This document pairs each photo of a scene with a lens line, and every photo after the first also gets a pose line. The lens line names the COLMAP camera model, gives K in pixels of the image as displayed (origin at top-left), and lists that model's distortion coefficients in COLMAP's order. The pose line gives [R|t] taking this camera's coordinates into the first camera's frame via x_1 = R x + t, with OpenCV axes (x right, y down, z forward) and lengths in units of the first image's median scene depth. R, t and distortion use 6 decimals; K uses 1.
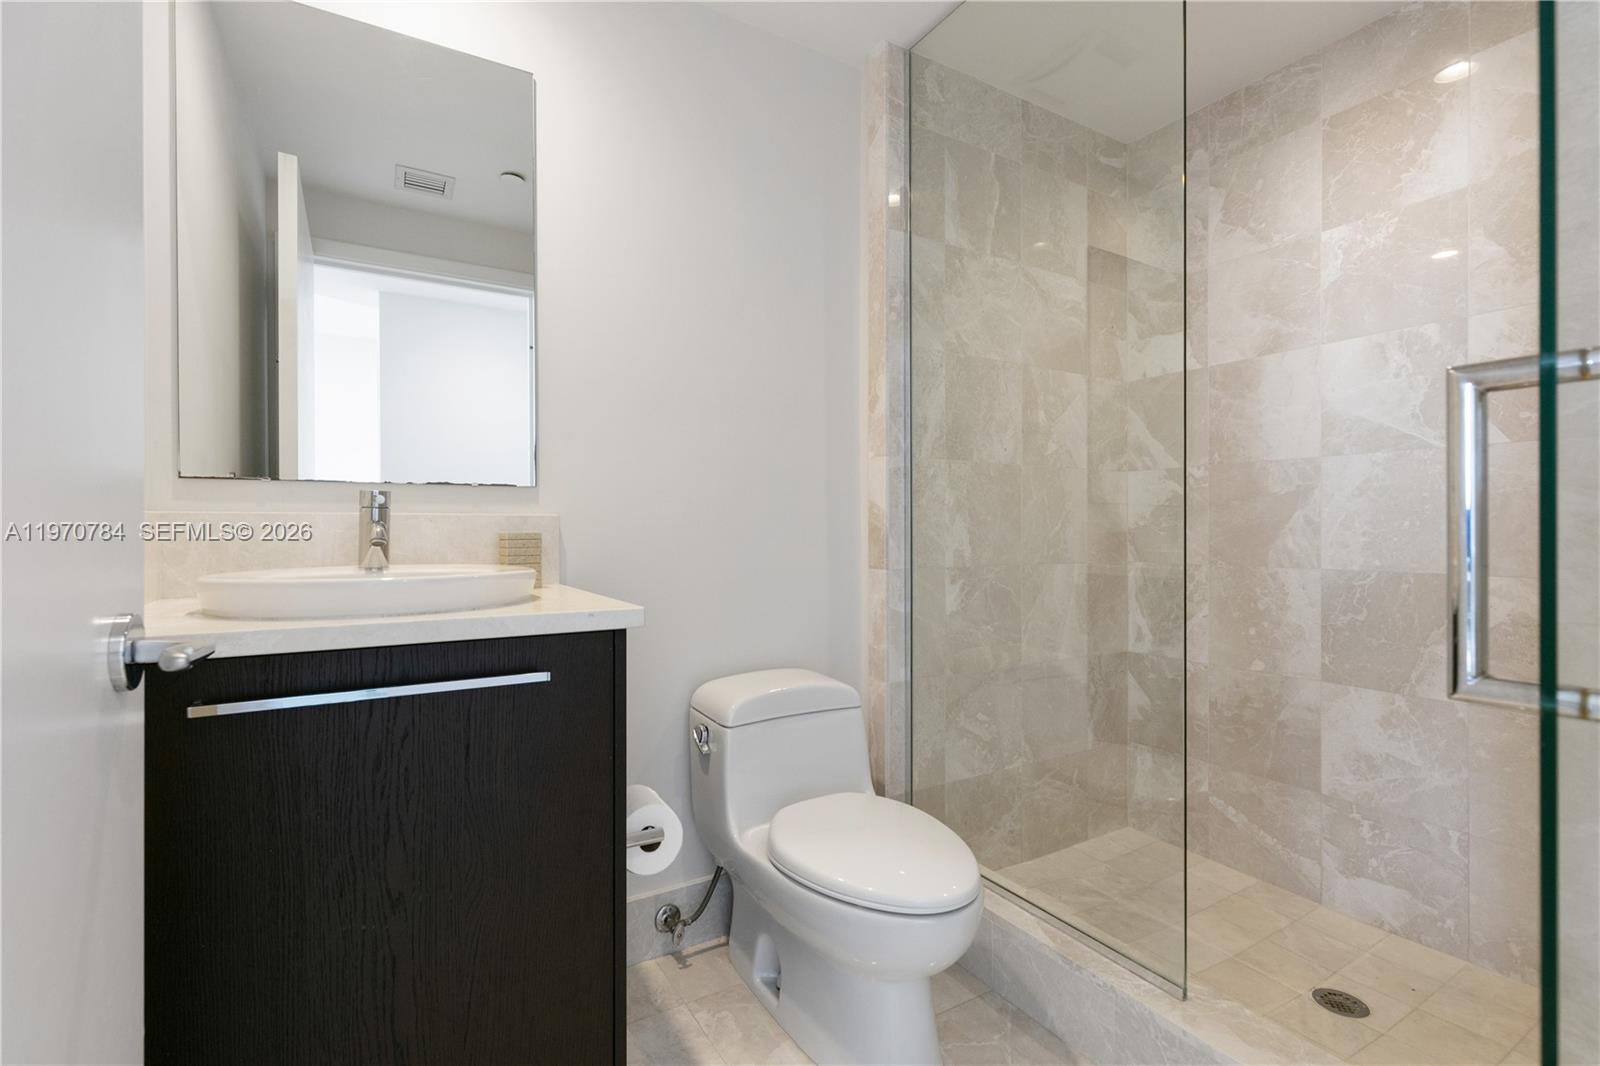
lens RADIAL K [[727.2, 0, 800.0], [0, 727.2, 533.0], [0, 0, 1]] dist [0.010049, 0.000000]
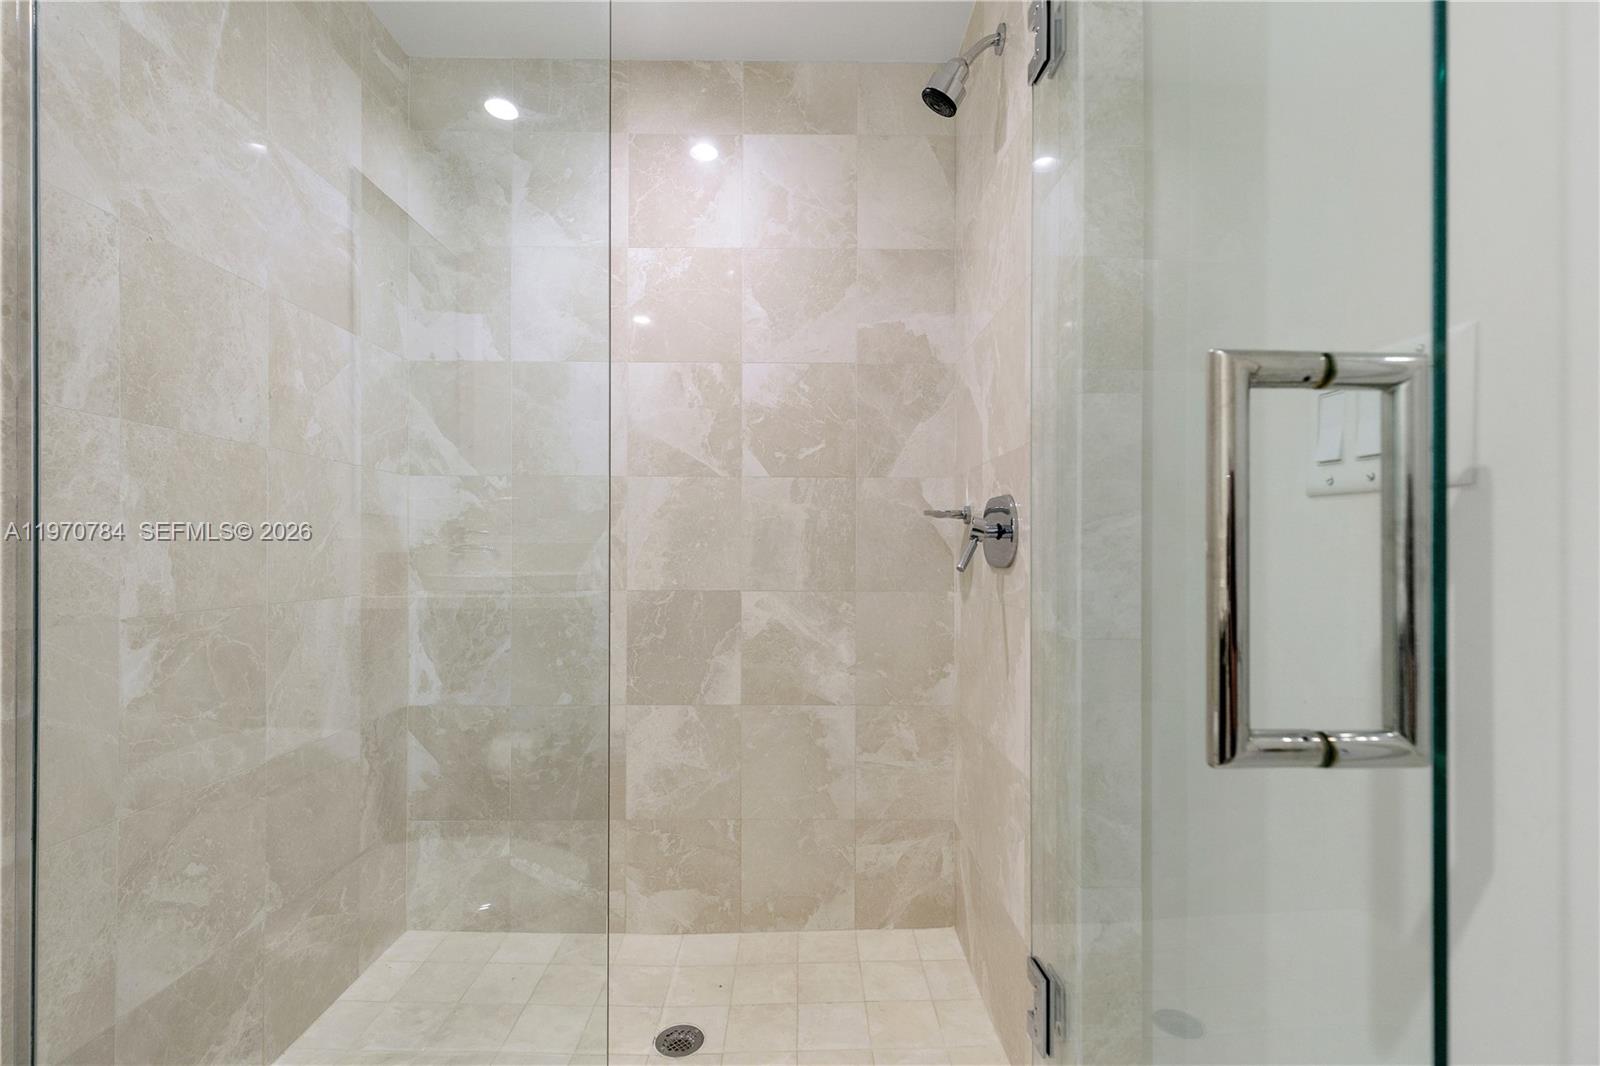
lens RADIAL K [[728.7, 0, 803.5], [0, 728.7, 548.3], [0, 0, 1]] dist [0.005781, -0.000789]
pose [[0.510254, 0.004022, 0.860014, -0.007865], [0.001130, 0.999985, -0.005347, -0.001804], [-0.860023, 0.003701, 0.510242, 0.285630]]
